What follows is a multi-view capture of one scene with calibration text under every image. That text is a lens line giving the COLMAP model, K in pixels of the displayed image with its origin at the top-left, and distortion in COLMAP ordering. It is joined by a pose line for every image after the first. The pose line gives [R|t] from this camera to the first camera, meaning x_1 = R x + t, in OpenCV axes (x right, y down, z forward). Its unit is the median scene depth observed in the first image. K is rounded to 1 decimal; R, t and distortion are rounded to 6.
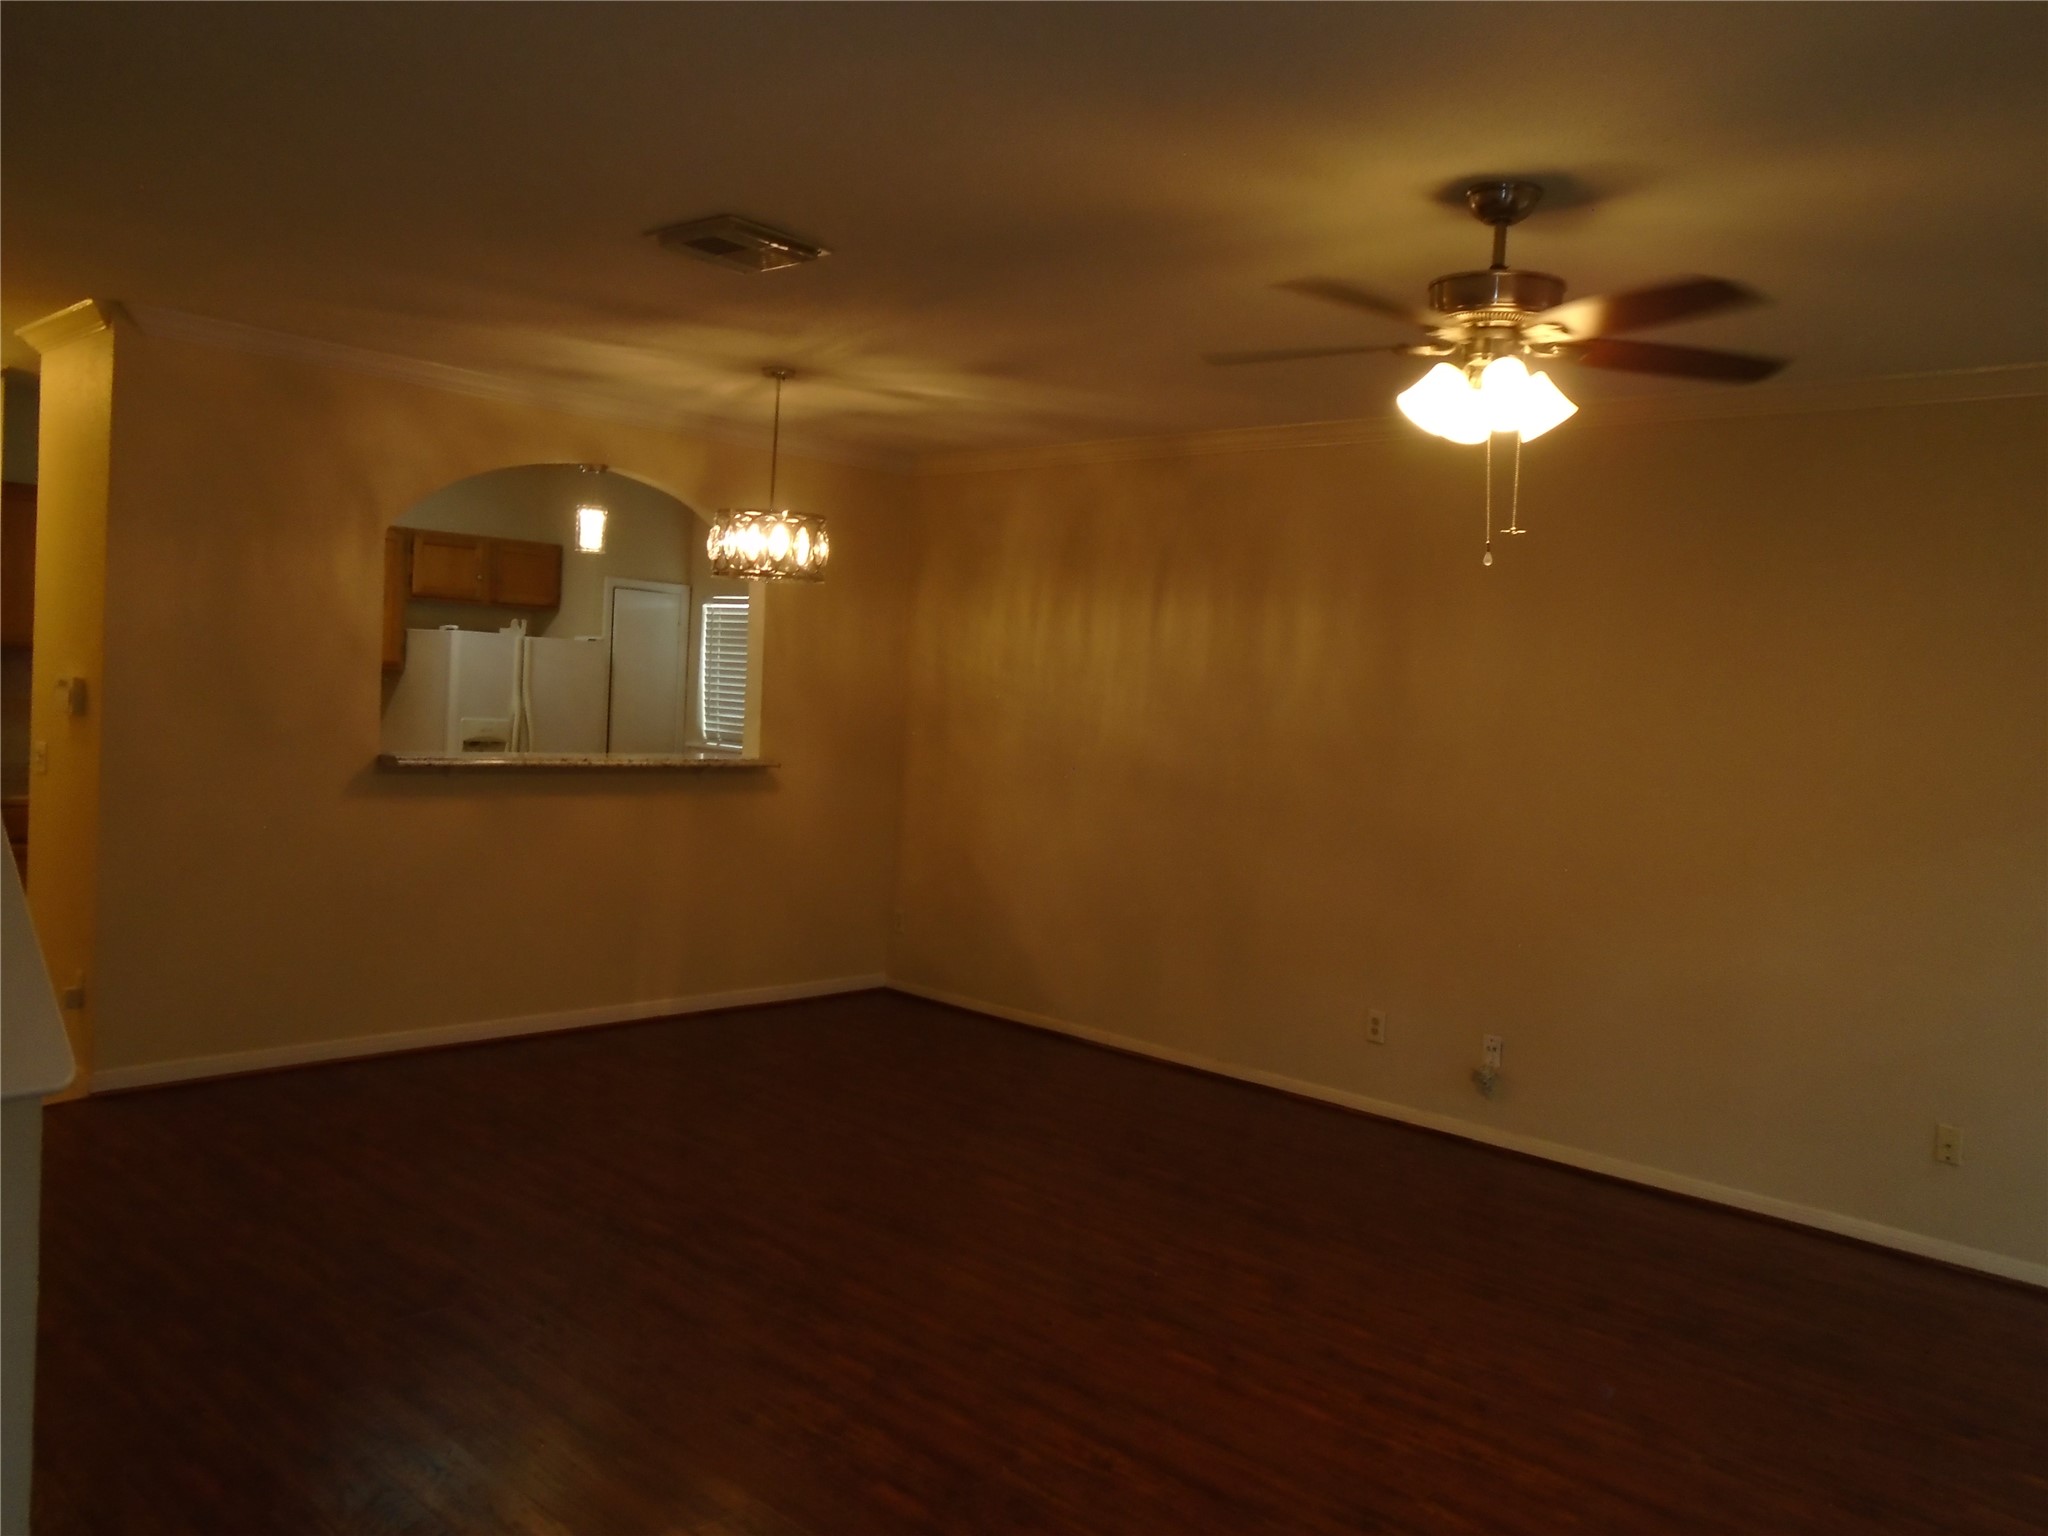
lens RADIAL K [[1582.1, 0, 1025.7], [0, 1582.1, 761.0], [0, 0, 1]] dist [-0.014043, 0.004233]
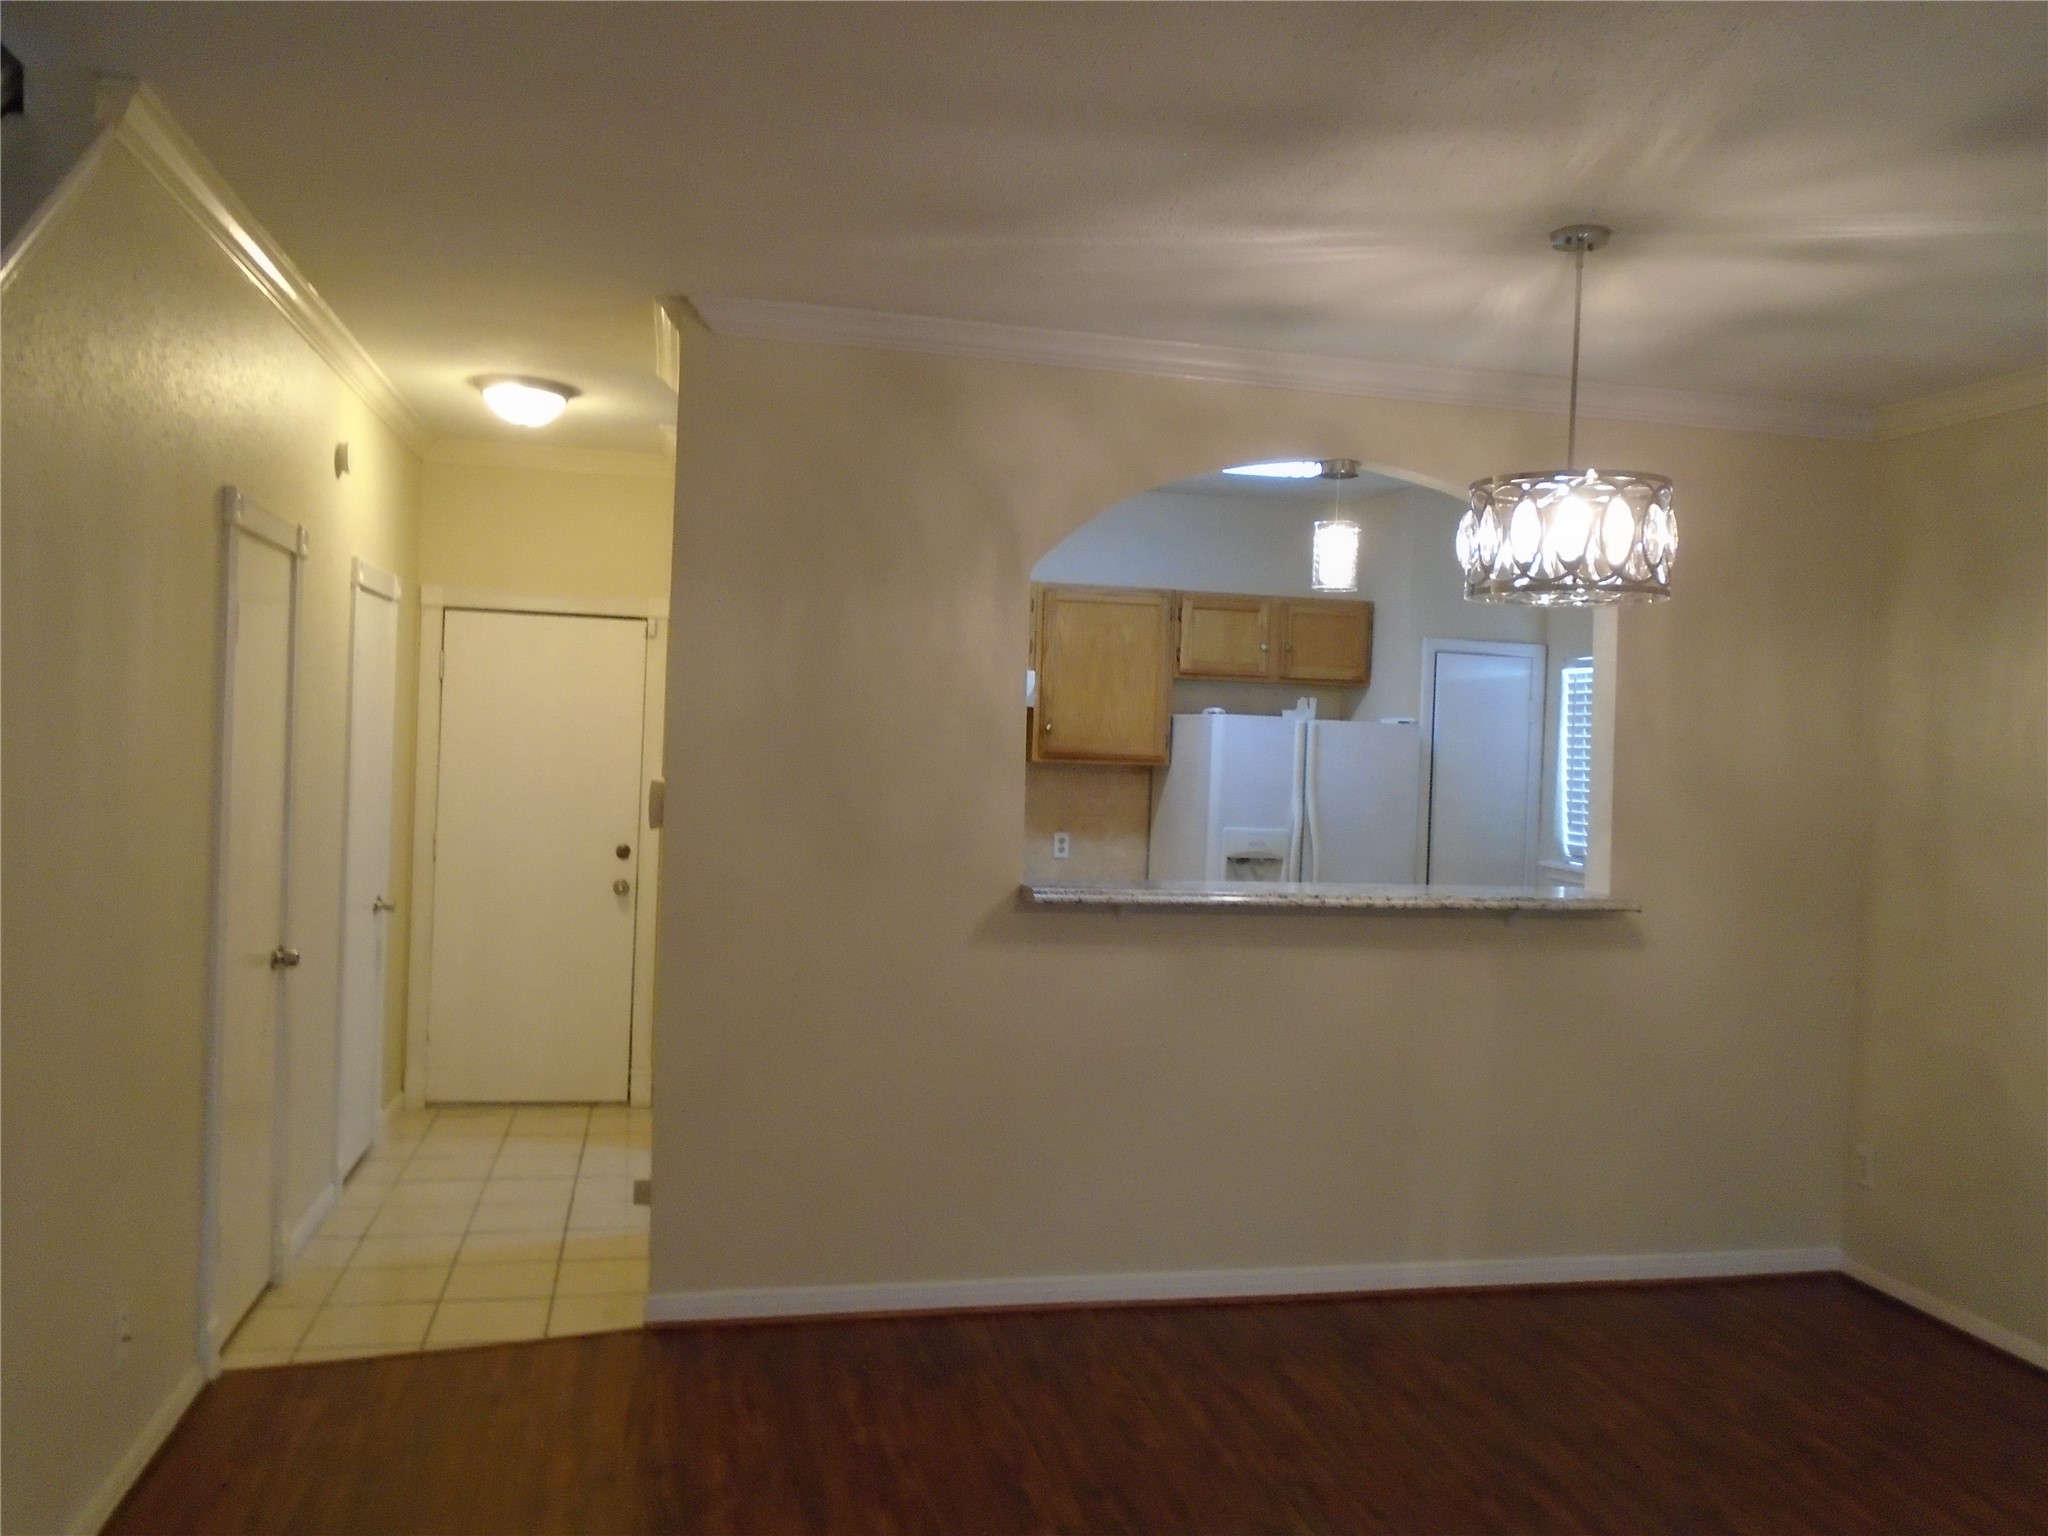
lens RADIAL K [[1582.1, 0, 1009.7], [0, 1582.1, 763.9], [0, 0, 1]] dist [-0.014043, 0.004233]
pose [[0.822746, -0.015151, -0.568208, -0.003778], [-0.018178, 0.998432, -0.052944, -0.015065], [0.568119, 0.053889, 0.821180, 0.296242]]
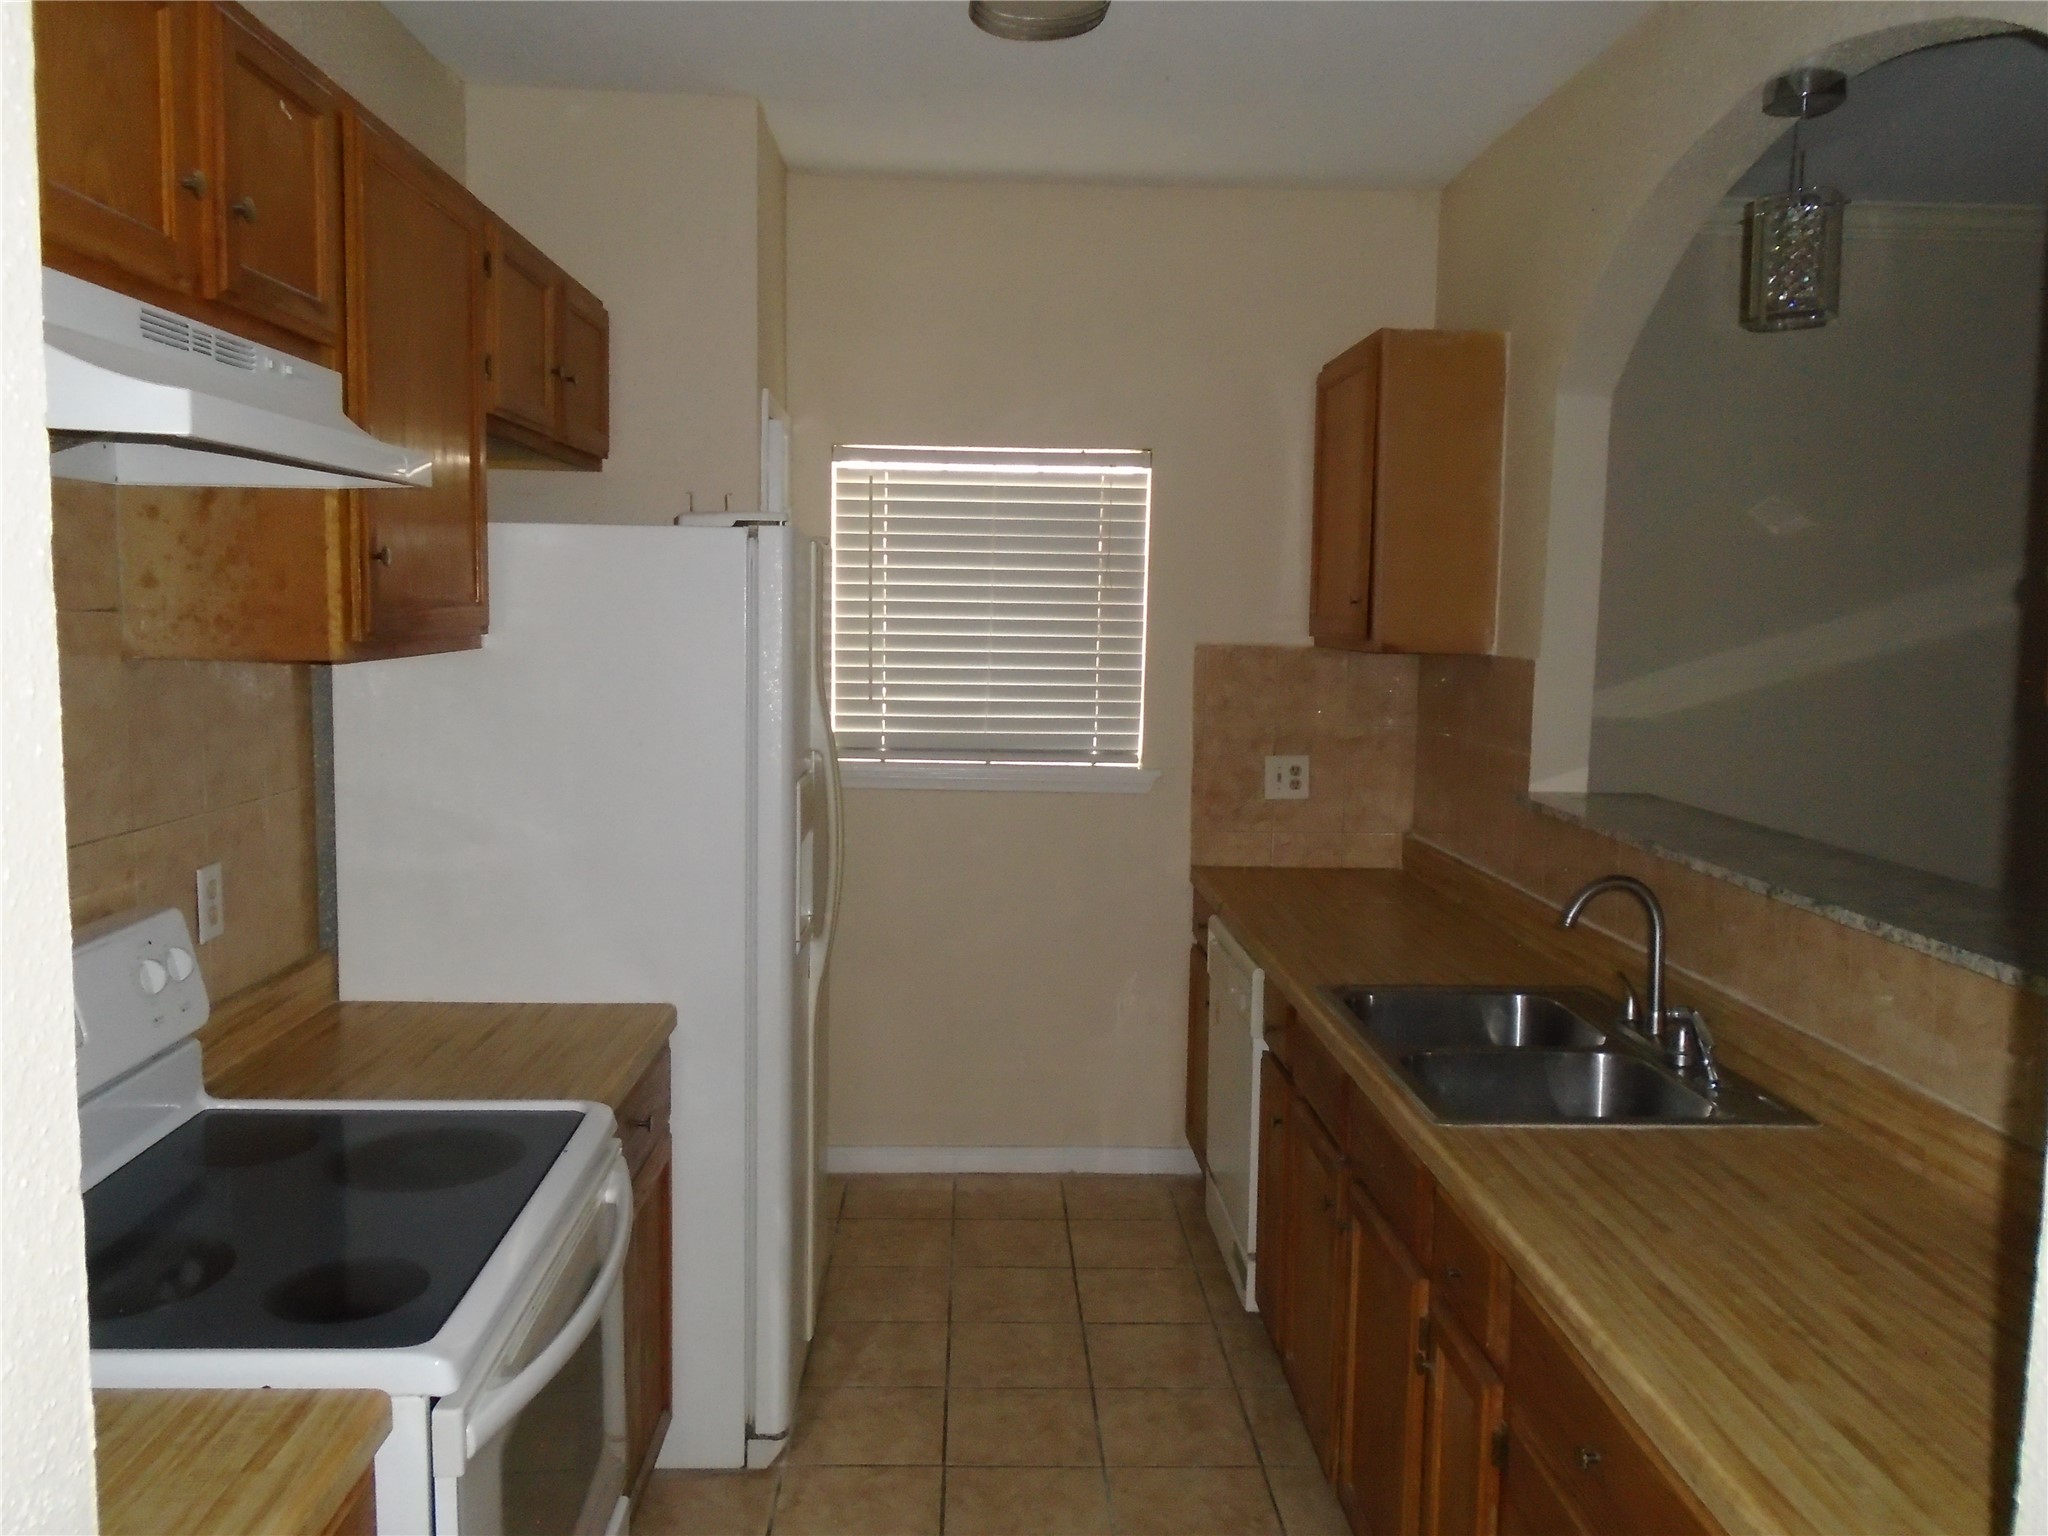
lens RADIAL K [[1582.1, 0, 1031.4], [0, 1582.1, 763.7], [0, 0, 1]] dist [-0.014043, 0.004233]
pose [[0.706228, -0.112595, 0.698973, -0.546873], [0.055596, 0.993044, 0.103793, -0.062262], [-0.705798, -0.034441, 0.707576, 0.695937]]
